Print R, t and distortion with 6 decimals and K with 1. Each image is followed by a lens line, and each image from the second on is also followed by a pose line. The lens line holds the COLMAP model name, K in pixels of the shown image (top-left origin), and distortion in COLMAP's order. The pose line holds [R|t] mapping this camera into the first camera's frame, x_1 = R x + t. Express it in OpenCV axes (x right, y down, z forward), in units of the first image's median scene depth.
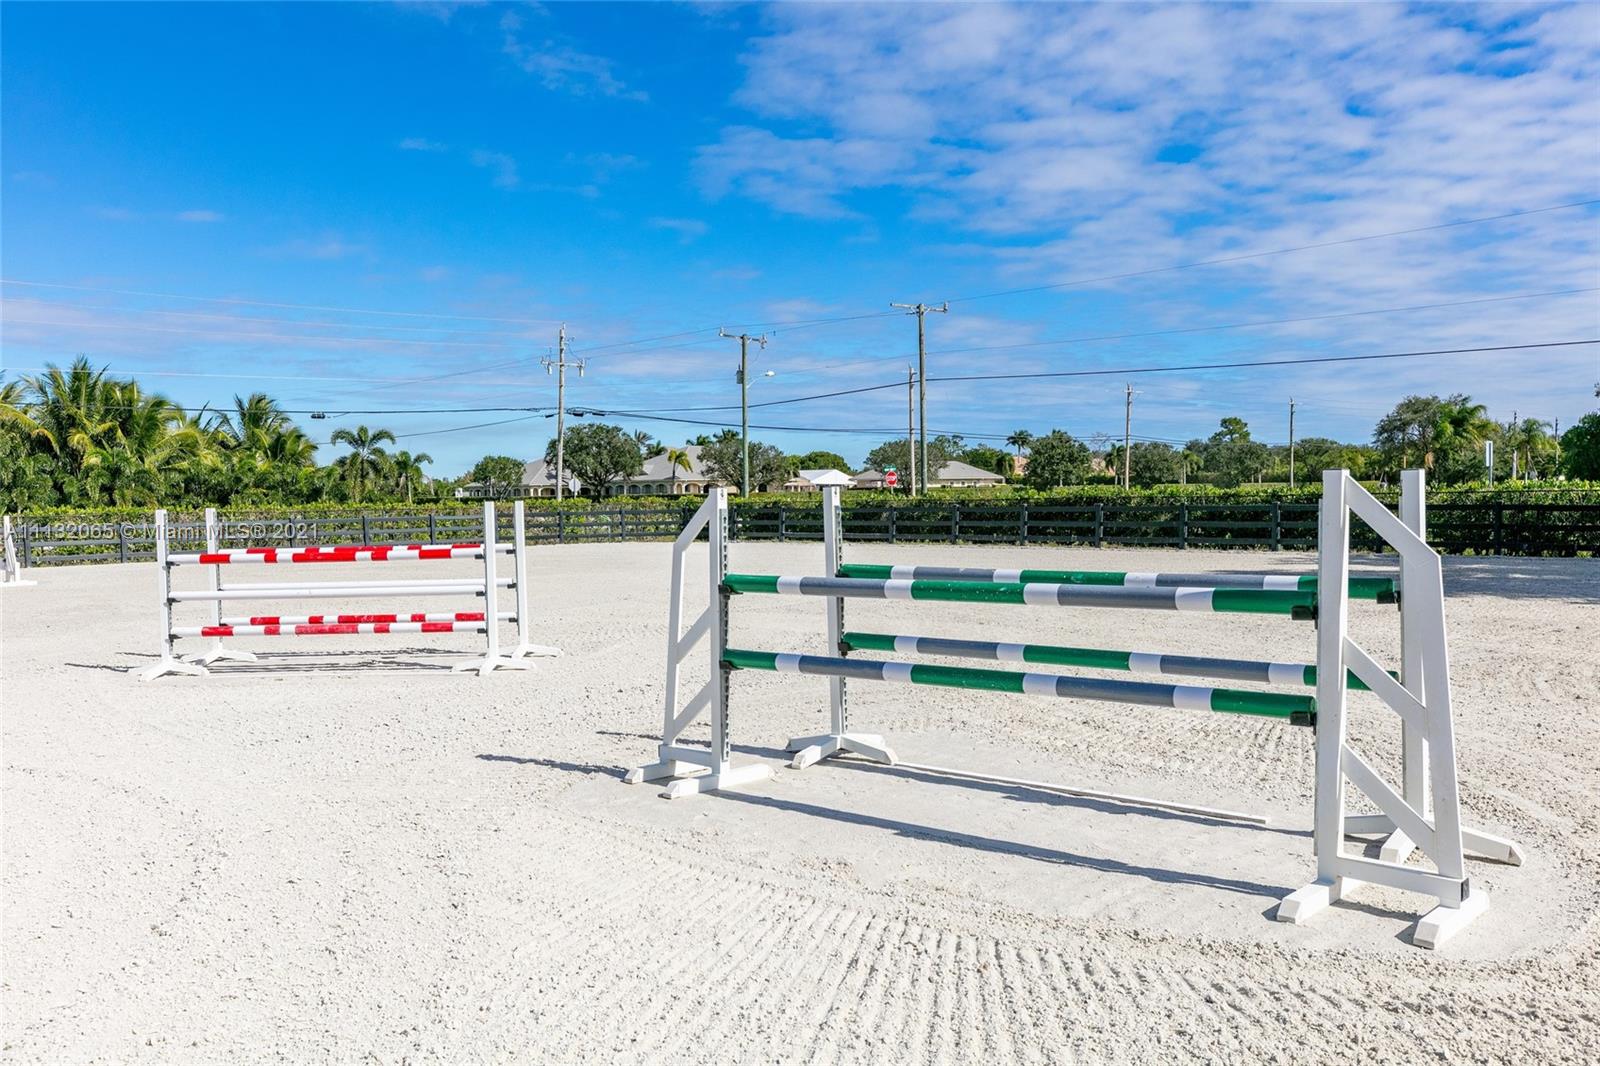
lens RADIAL K [[1280.5, 0, 801.6], [0, 1280.5, 531.4], [0, 0, 1]] dist [0.013373, 0.004156]
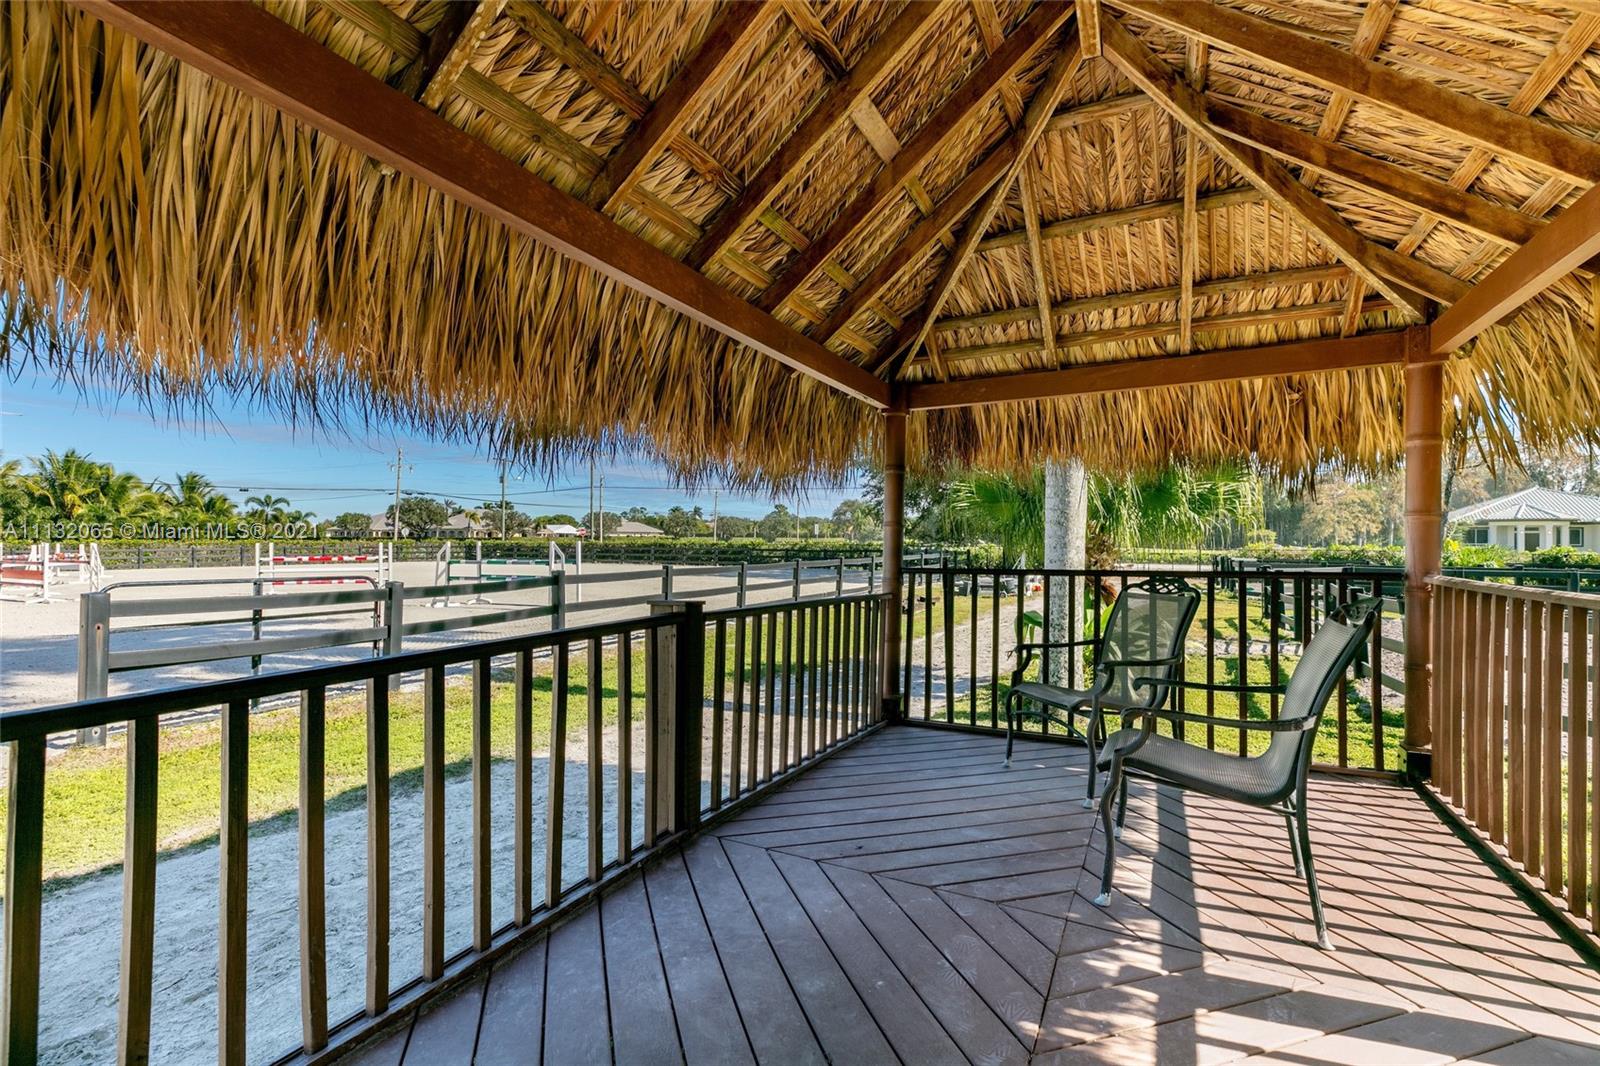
lens RADIAL K [[716.3, 0, 812.9], [0, 716.3, 544.4], [0, 0, 1]] dist [0.001145, -0.000547]
pose [[0.941081, 0.017437, 0.337731, 0.025496], [-0.009532, 0.999641, -0.025051, 0.002382], [-0.338046, 0.020356, 0.940909, -0.159691]]
